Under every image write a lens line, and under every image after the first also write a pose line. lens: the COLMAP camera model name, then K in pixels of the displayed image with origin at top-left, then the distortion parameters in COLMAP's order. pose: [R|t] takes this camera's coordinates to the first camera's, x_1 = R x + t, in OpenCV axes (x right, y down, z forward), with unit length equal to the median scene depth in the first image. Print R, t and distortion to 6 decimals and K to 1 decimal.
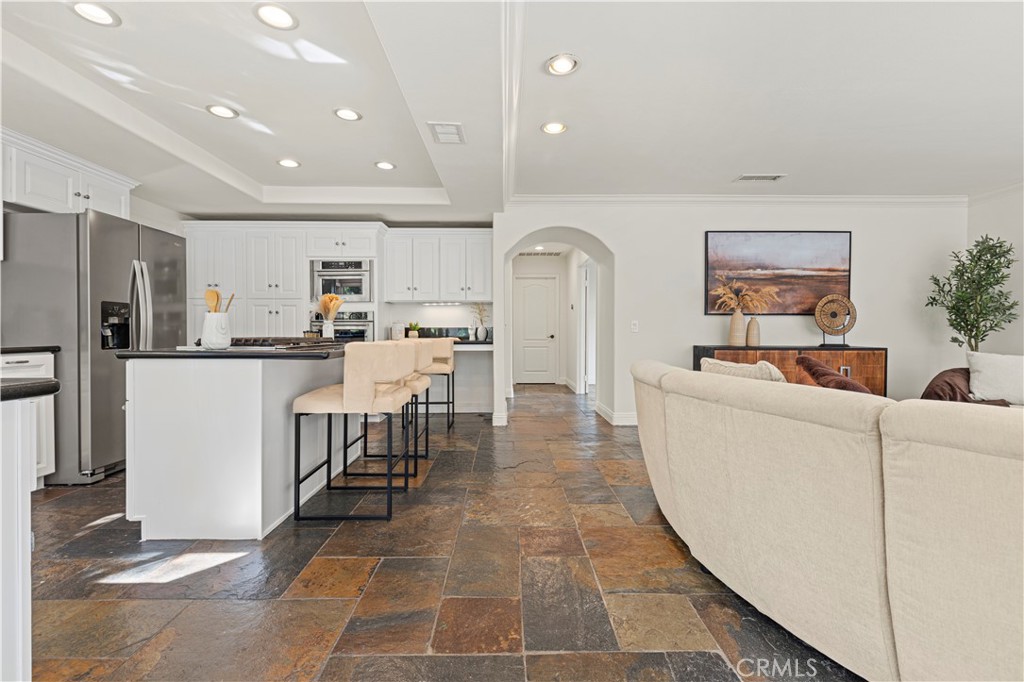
lens RADIAL K [[458.9, 0, 513.6], [0, 458.9, 340.0], [0, 0, 1]] dist [0.004815, -0.002475]
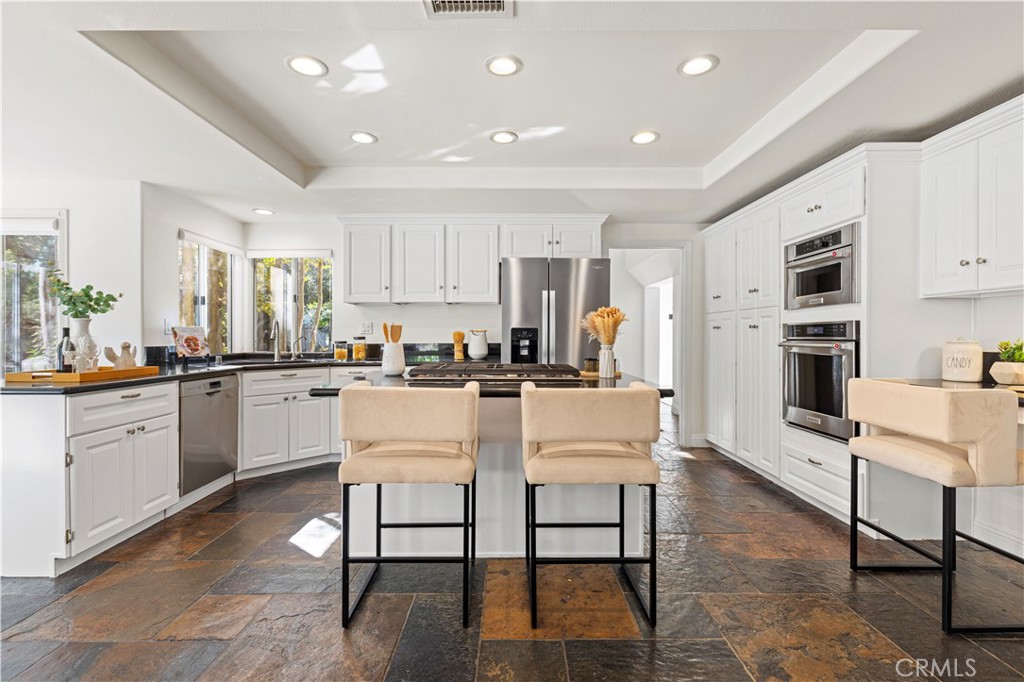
lens RADIAL K [[458.9, 0, 510.3], [0, 458.9, 337.8], [0, 0, 1]] dist [0.004815, -0.002475]
pose [[-0.016328, 0.004034, -0.999859, 0.228621], [-0.016123, 0.999861, 0.004298, -0.039593], [0.999737, 0.016191, -0.016261, 0.629697]]
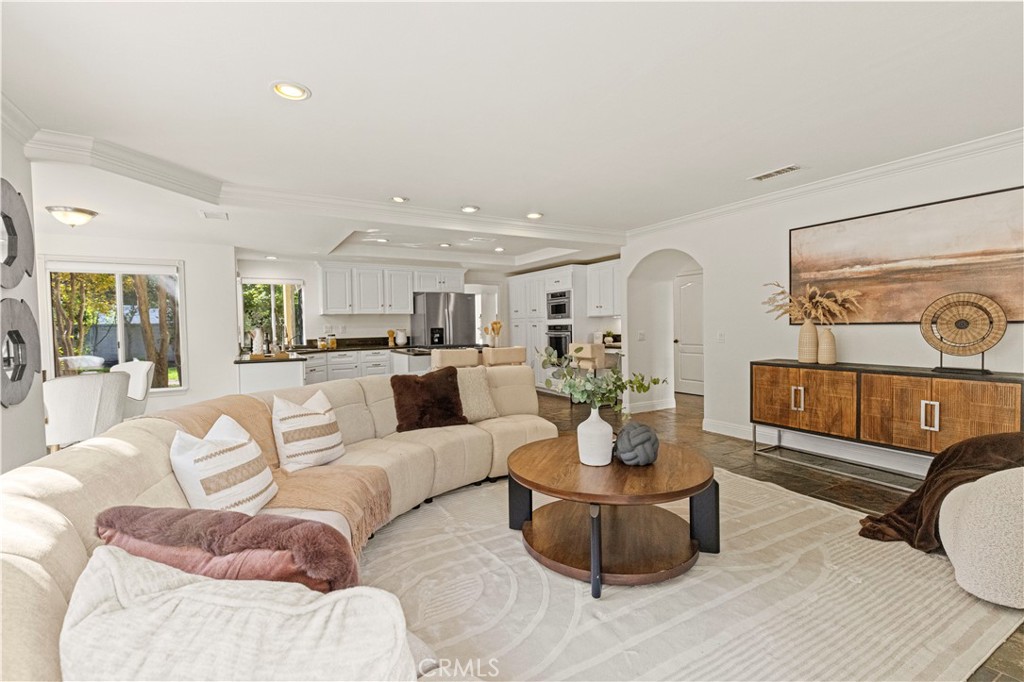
lens RADIAL K [[458.9, 0, 515.3], [0, 458.9, 338.5], [0, 0, 1]] dist [0.004815, -0.002475]
pose [[0.493075, 0.015882, -0.869842, 0.928617], [0.002967, 0.999797, 0.019937, -0.047813], [0.869982, -0.012411, 0.492928, 0.107364]]
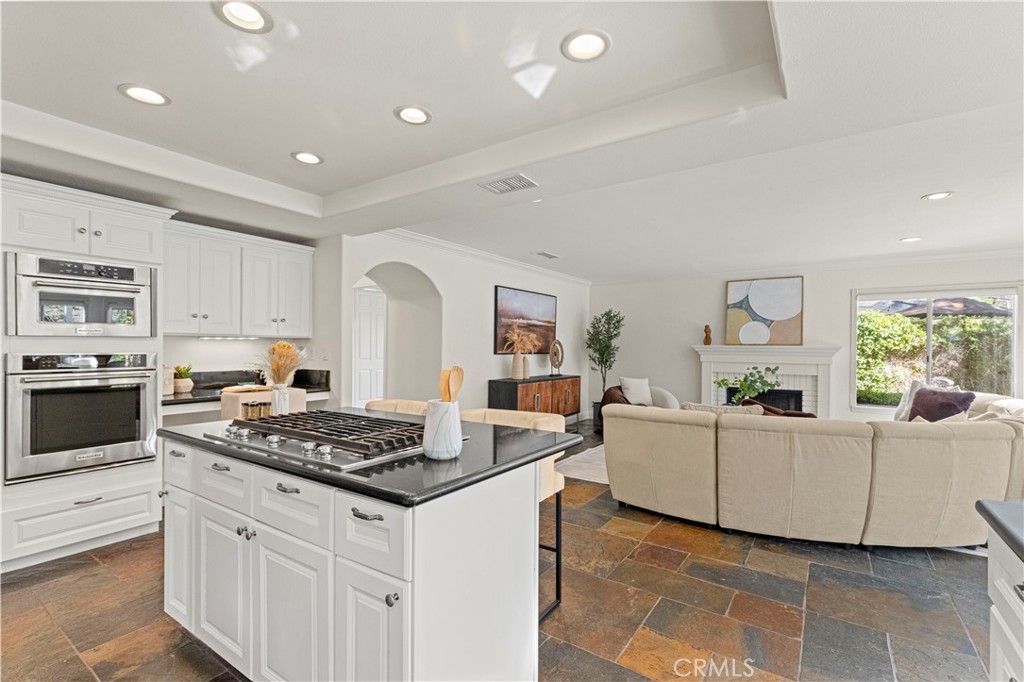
lens RADIAL K [[458.9, 0, 509.9], [0, 458.9, 353.7], [0, 0, 1]] dist [0.004815, -0.002475]
pose [[0.581755, -0.008803, 0.813316, -0.546466], [0.005919, 0.999961, 0.006589, -0.064028], [-0.813342, 0.000980, 0.581784, 0.266534]]
